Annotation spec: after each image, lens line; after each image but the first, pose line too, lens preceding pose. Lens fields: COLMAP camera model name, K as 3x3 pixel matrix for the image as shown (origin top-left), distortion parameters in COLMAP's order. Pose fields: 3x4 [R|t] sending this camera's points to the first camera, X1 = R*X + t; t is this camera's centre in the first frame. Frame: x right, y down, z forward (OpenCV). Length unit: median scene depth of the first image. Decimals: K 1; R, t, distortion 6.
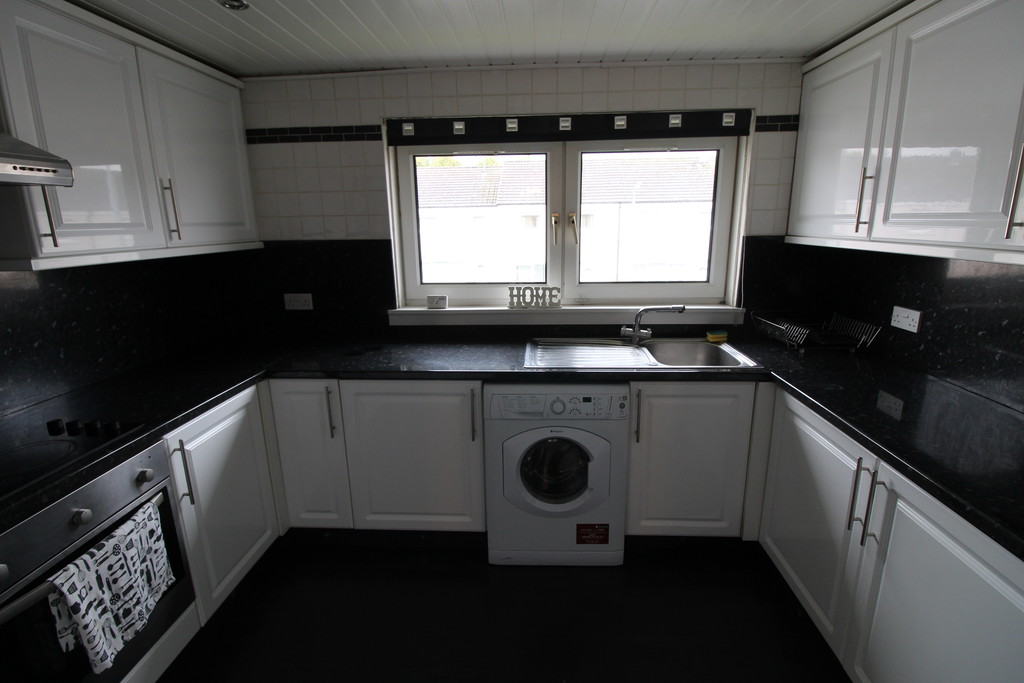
lens RADIAL K [[473.5, 0, 515.3], [0, 473.5, 330.2], [0, 0, 1]] dist [0.001573, -0.012486]
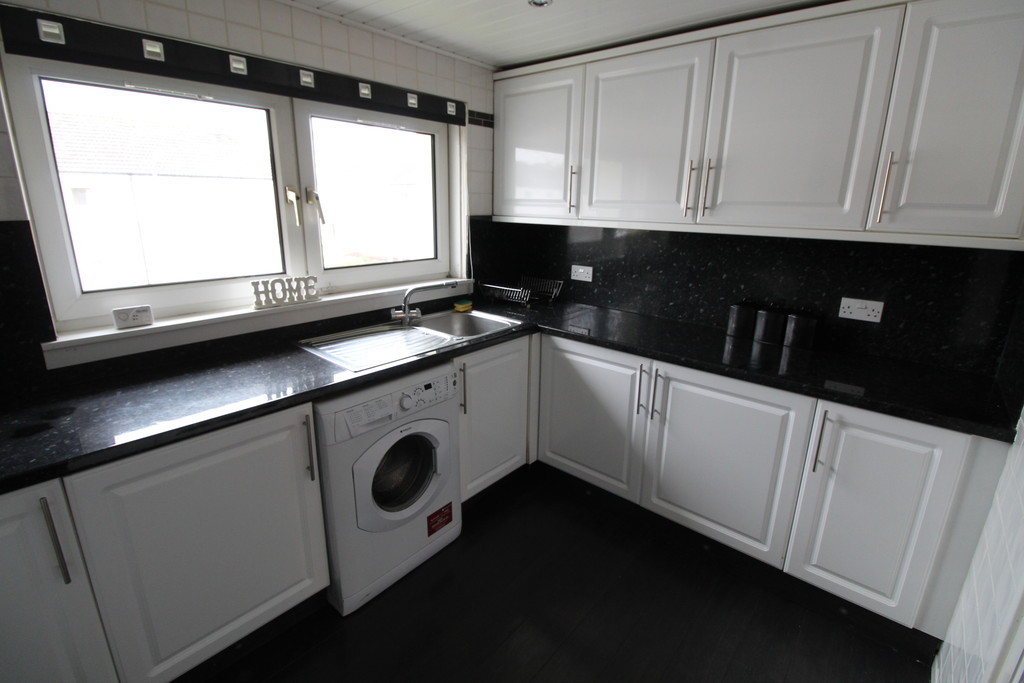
lens RADIAL K [[473.5, 0, 515.3], [0, 473.5, 330.2], [0, 0, 1]] dist [0.001573, -0.012486]
pose [[0.608750, -0.182163, 0.772166, -0.395940], [0.152105, 0.982026, 0.111757, -0.039574], [-0.778644, 0.049419, 0.625516, 0.218891]]
